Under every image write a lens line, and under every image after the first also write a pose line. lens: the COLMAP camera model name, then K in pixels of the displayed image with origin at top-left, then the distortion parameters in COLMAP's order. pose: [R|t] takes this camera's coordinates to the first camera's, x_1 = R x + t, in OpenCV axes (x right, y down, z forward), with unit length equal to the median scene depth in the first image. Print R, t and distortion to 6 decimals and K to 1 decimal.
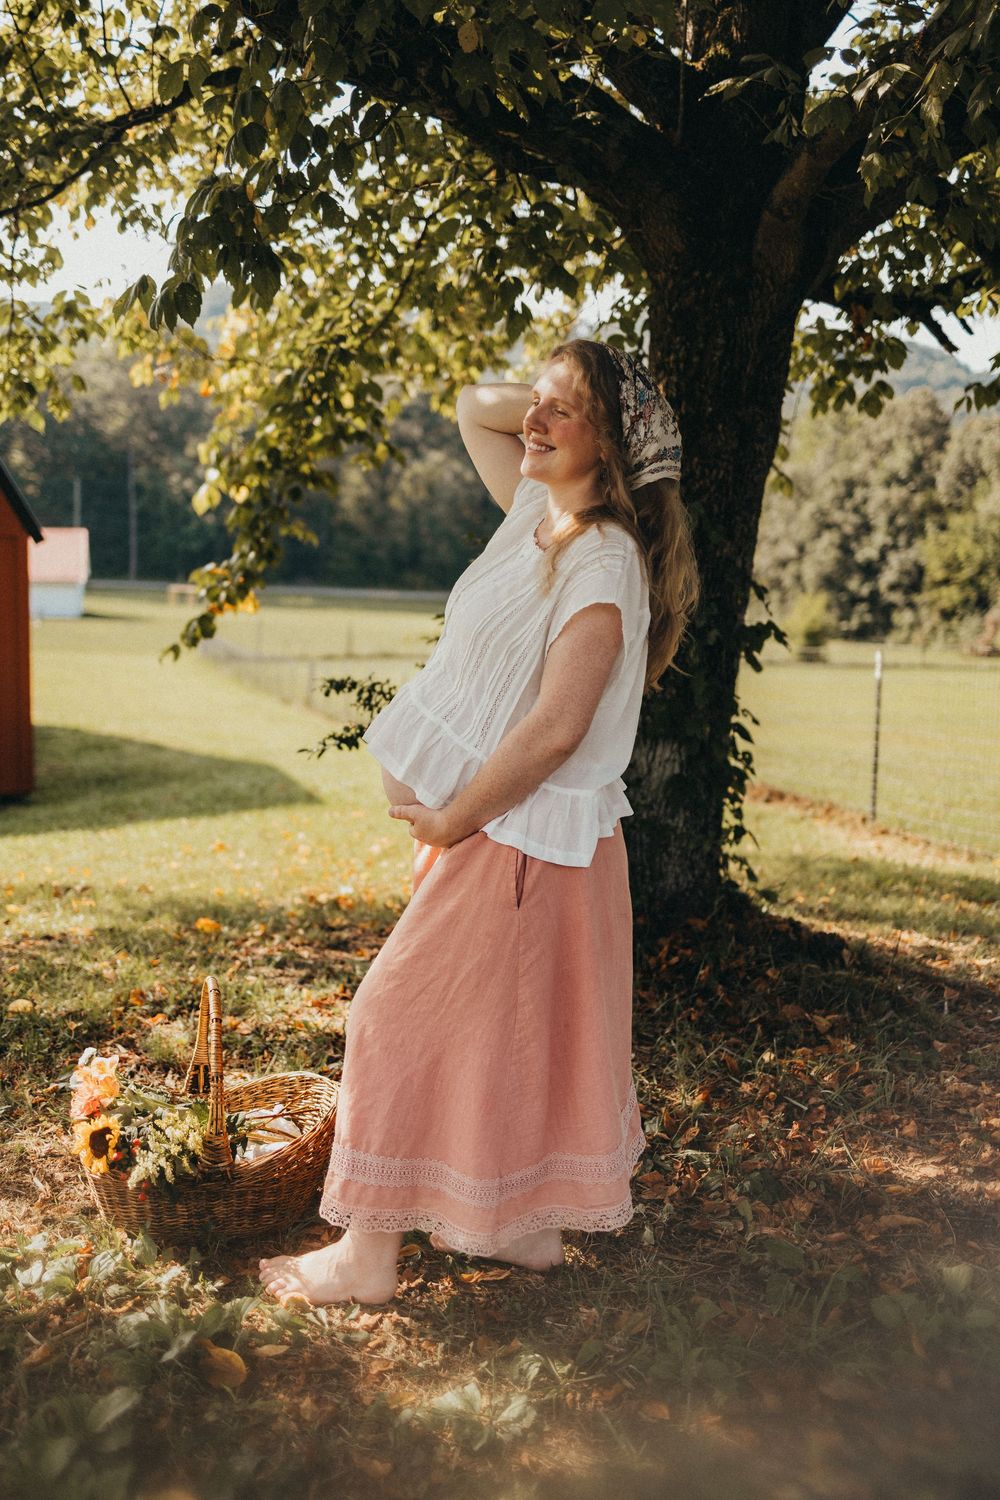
lens RADIAL K [[1500.8, 0, 493.9], [0, 1500.8, 753.7], [0, 0, 1]] dist [0.012925, 0.000000]
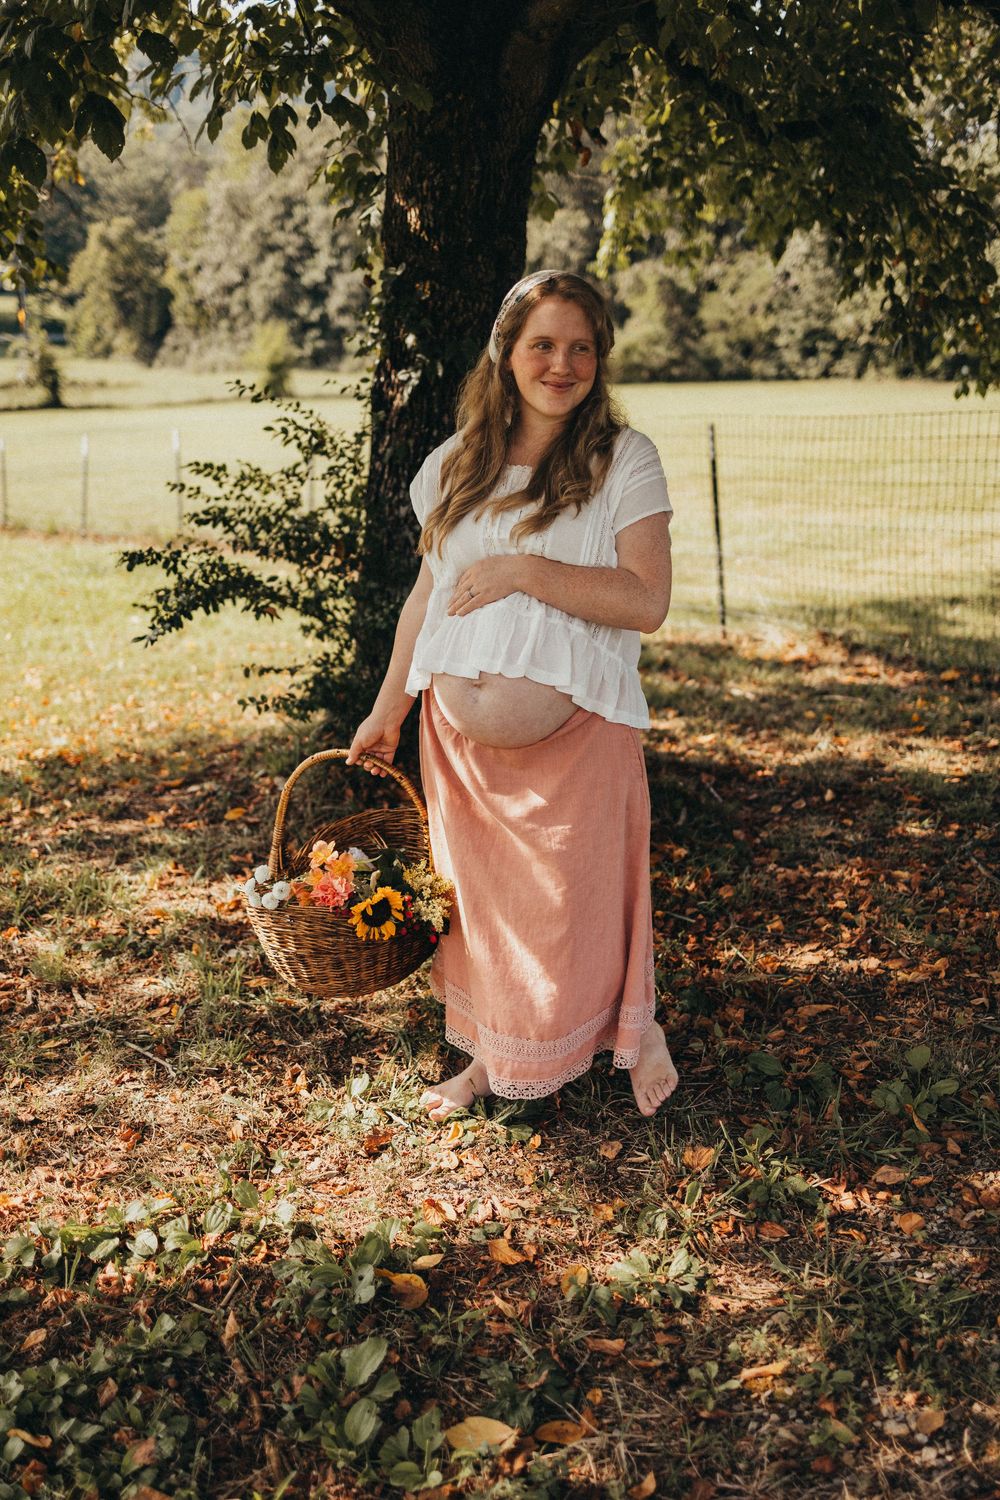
lens RADIAL K [[1500.8, 0, 497.1], [0, 1500.8, 757.7], [0, 0, 1]] dist [0.012925, 0.000000]
pose [[0.933048, -0.138059, 0.332206, -0.156482], [0.076814, 0.978591, 0.190944, -0.059857], [-0.351455, -0.152642, 0.923677, 0.018307]]
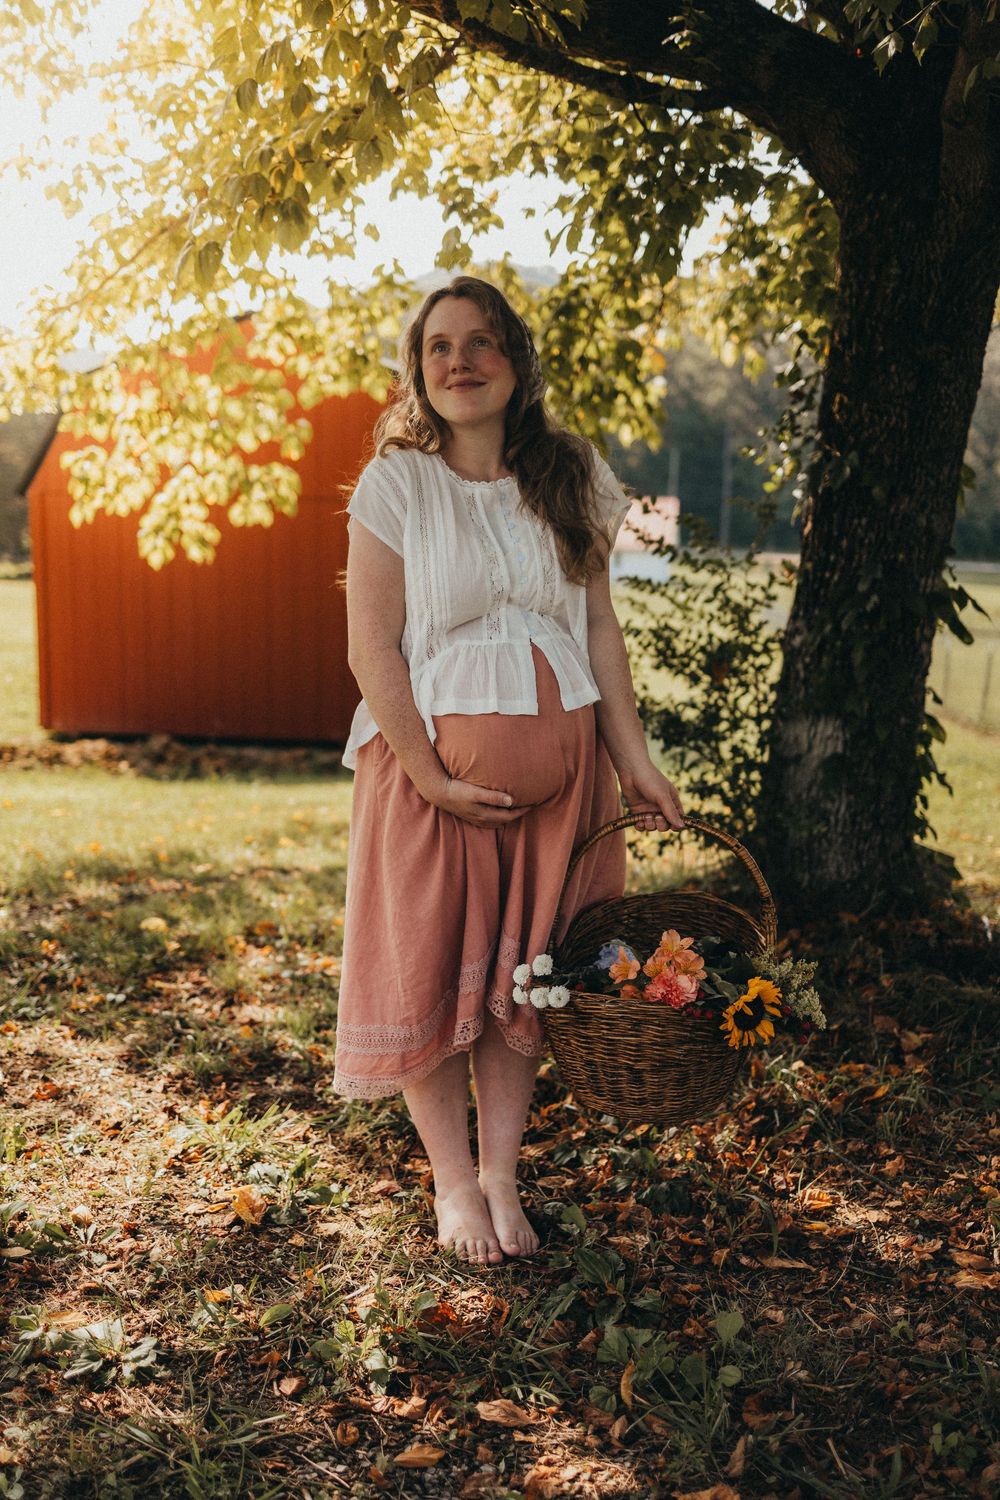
lens RADIAL K [[1500.8, 0, 478.8], [0, 1500.8, 749.8], [0, 0, 1]] dist [0.012925, 0.000000]
pose [[0.919919, 0.061141, -0.387312, 0.206630], [-0.054634, 0.998119, 0.027799, -0.001464], [0.388283, -0.004412, 0.921529, 0.056971]]
